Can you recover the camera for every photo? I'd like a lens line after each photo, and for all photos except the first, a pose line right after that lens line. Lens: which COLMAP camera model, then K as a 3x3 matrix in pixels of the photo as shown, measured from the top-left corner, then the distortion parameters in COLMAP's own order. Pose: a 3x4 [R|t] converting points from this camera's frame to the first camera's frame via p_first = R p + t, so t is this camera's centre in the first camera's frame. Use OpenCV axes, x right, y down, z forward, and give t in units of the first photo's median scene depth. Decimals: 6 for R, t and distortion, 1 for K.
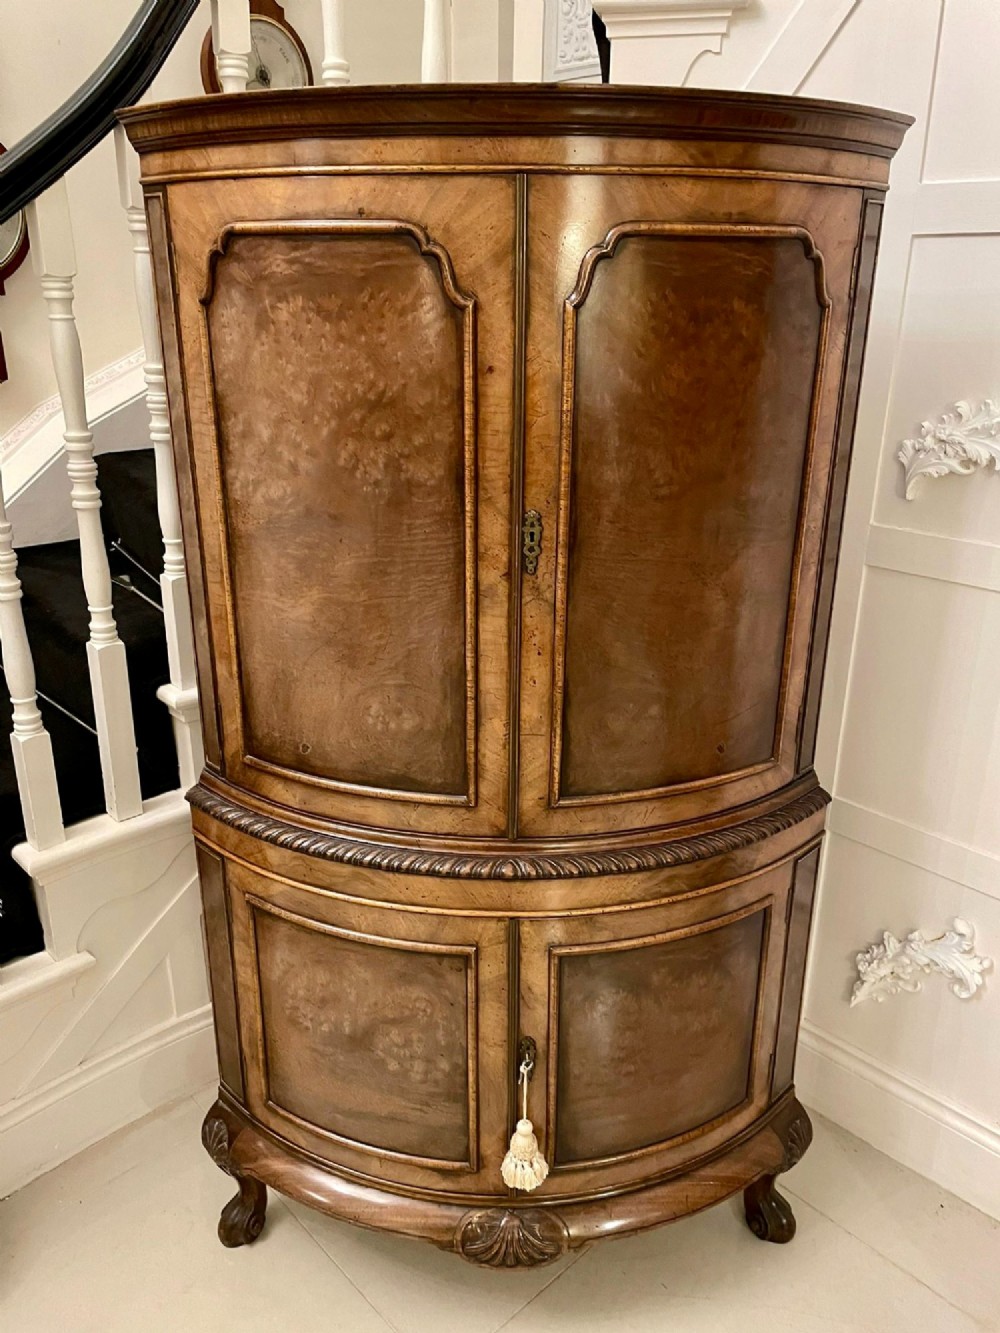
lens RADIAL K [[1013.4, 0, 501.6], [0, 1013.4, 643.9], [0, 0, 1]] dist [0.081193, -0.118273]
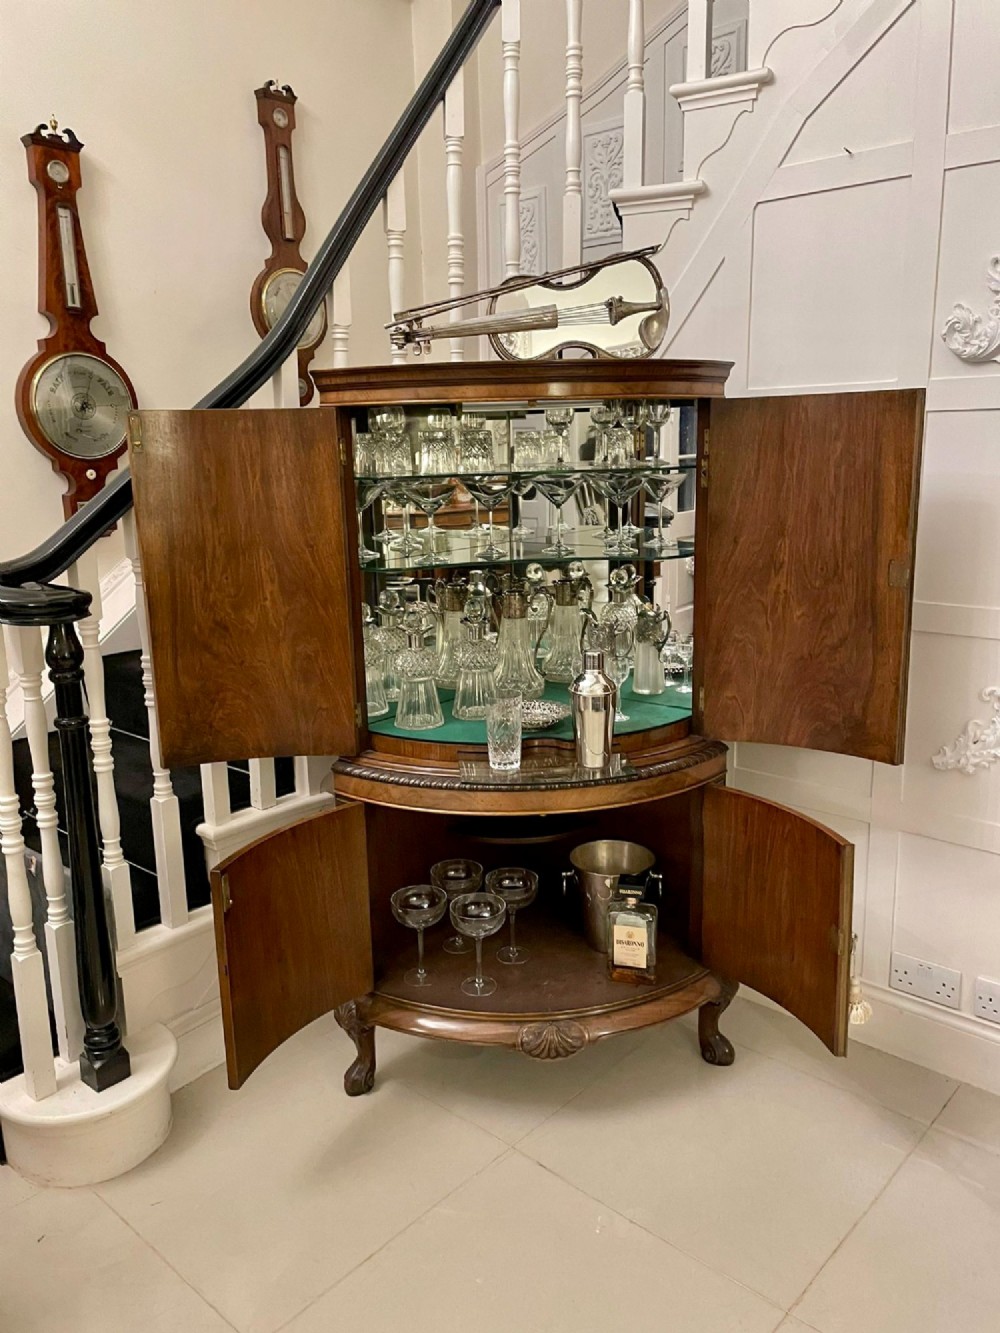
lens RADIAL K [[1013.4, 0, 501.6], [0, 1013.4, 643.9], [0, 0, 1]] dist [0.081193, -0.118273]
pose [[0.996015, -0.045556, 0.076670, -0.181477], [0.056132, 0.988275, -0.141991, 0.228362], [-0.069303, 0.145728, 0.986894, -0.705432]]
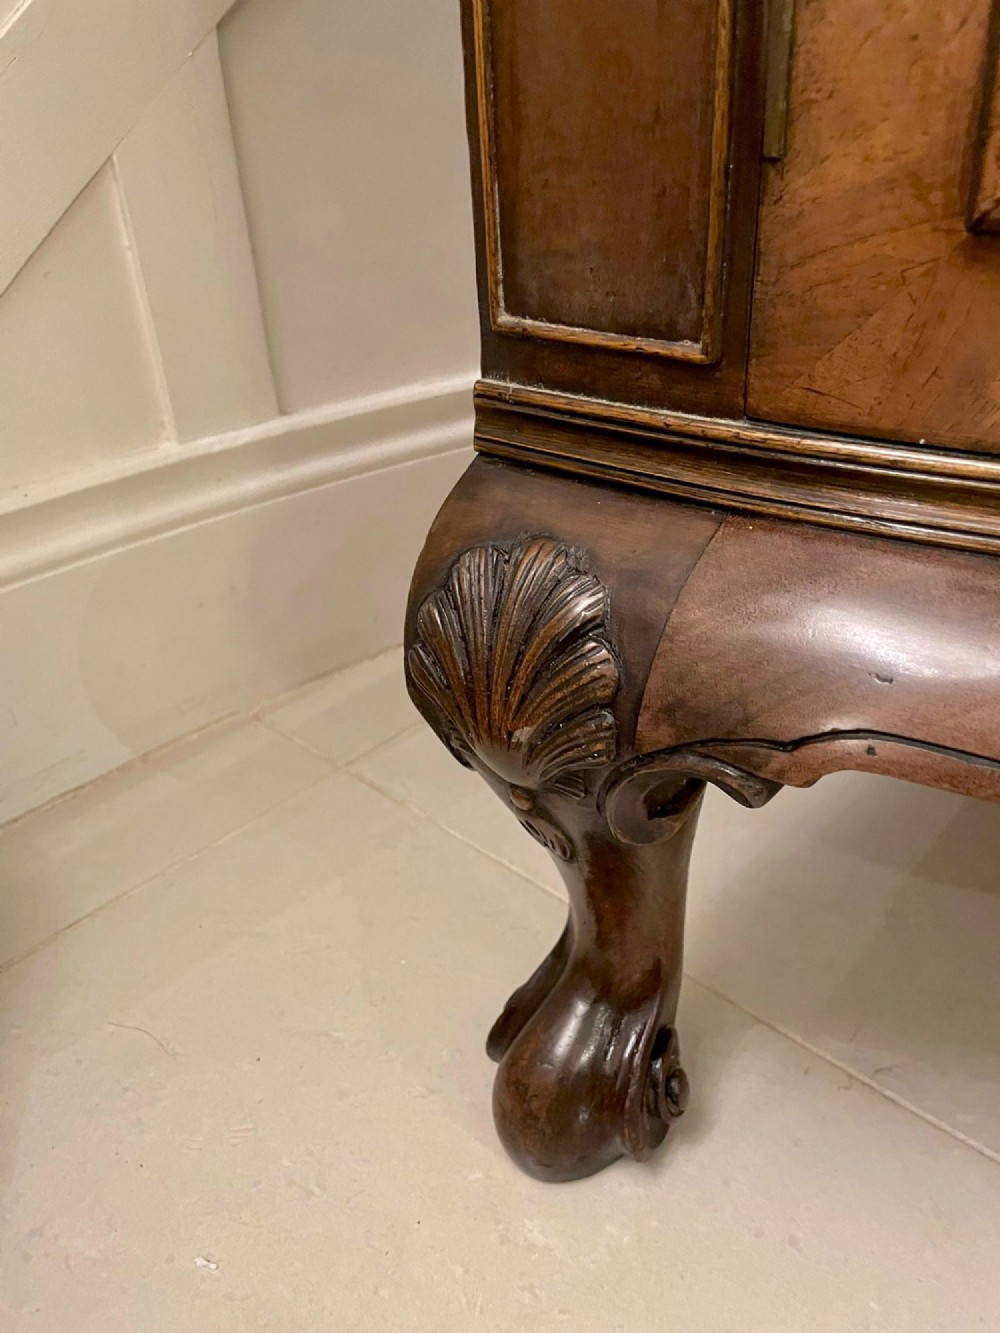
lens RADIAL K [[1014.1, 0, 503.2], [0, 1014.1, 654.5], [0, 0, 1]] dist [0.083104, -0.121408]
pose [[0.996704, -0.074972, 0.030983, -0.361641], [0.068744, 0.983373, 0.168084, 0.579378], [-0.043070, -0.165400, 0.985286, 1.059652]]
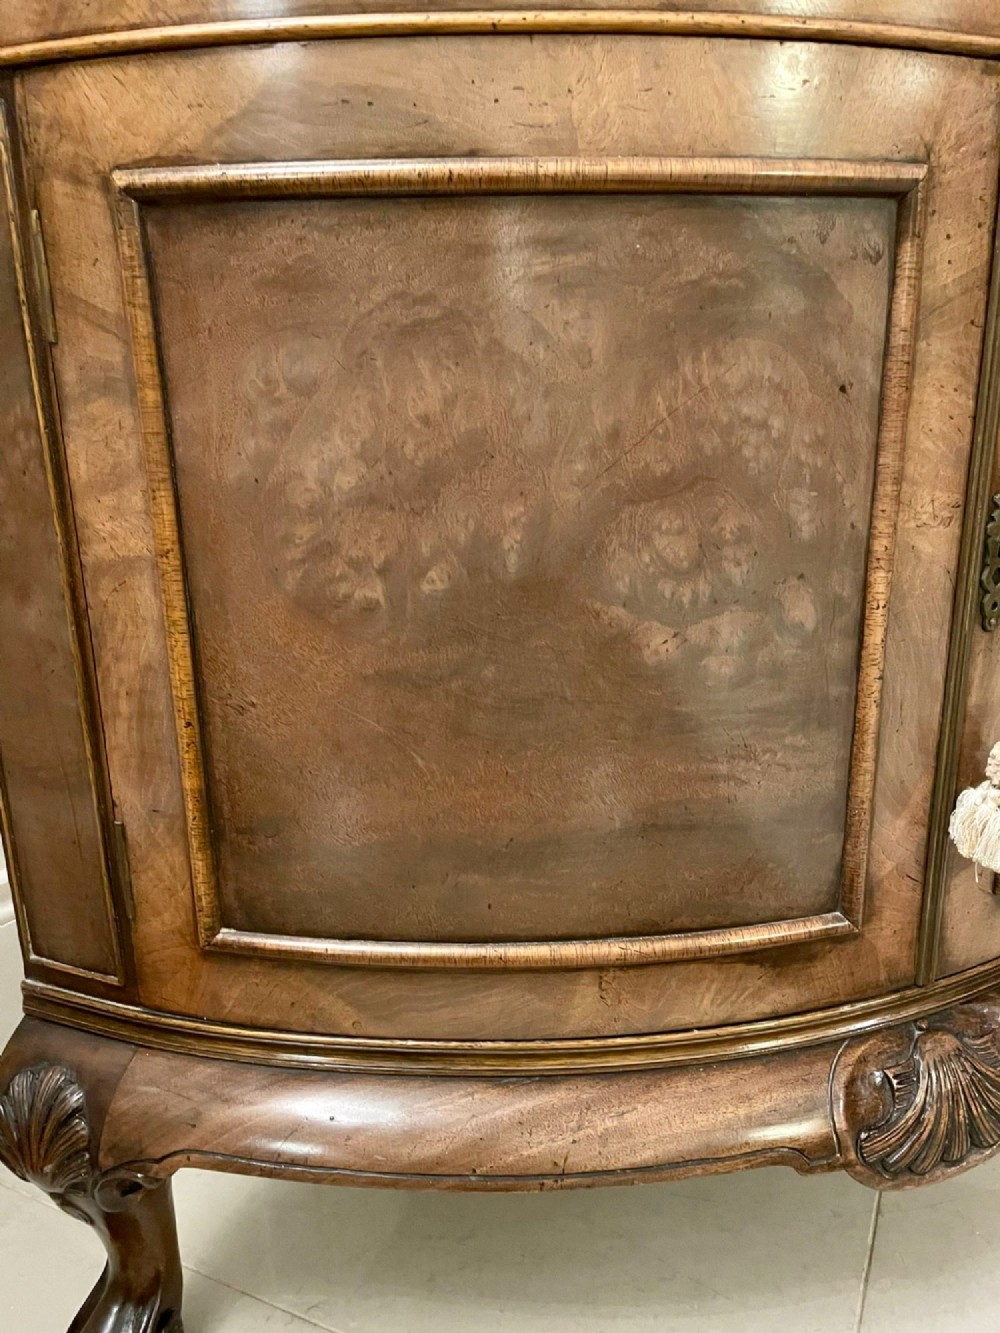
lens RADIAL K [[1014.1, 0, 503.2], [0, 1014.1, 654.5], [0, 0, 1]] dist [0.083104, -0.121408]
pose [[0.926651, -0.124711, 0.354634, -0.300938], [0.147942, 0.988225, -0.039049, 0.462169], [-0.345588, 0.088650, 0.934189, 0.773168]]
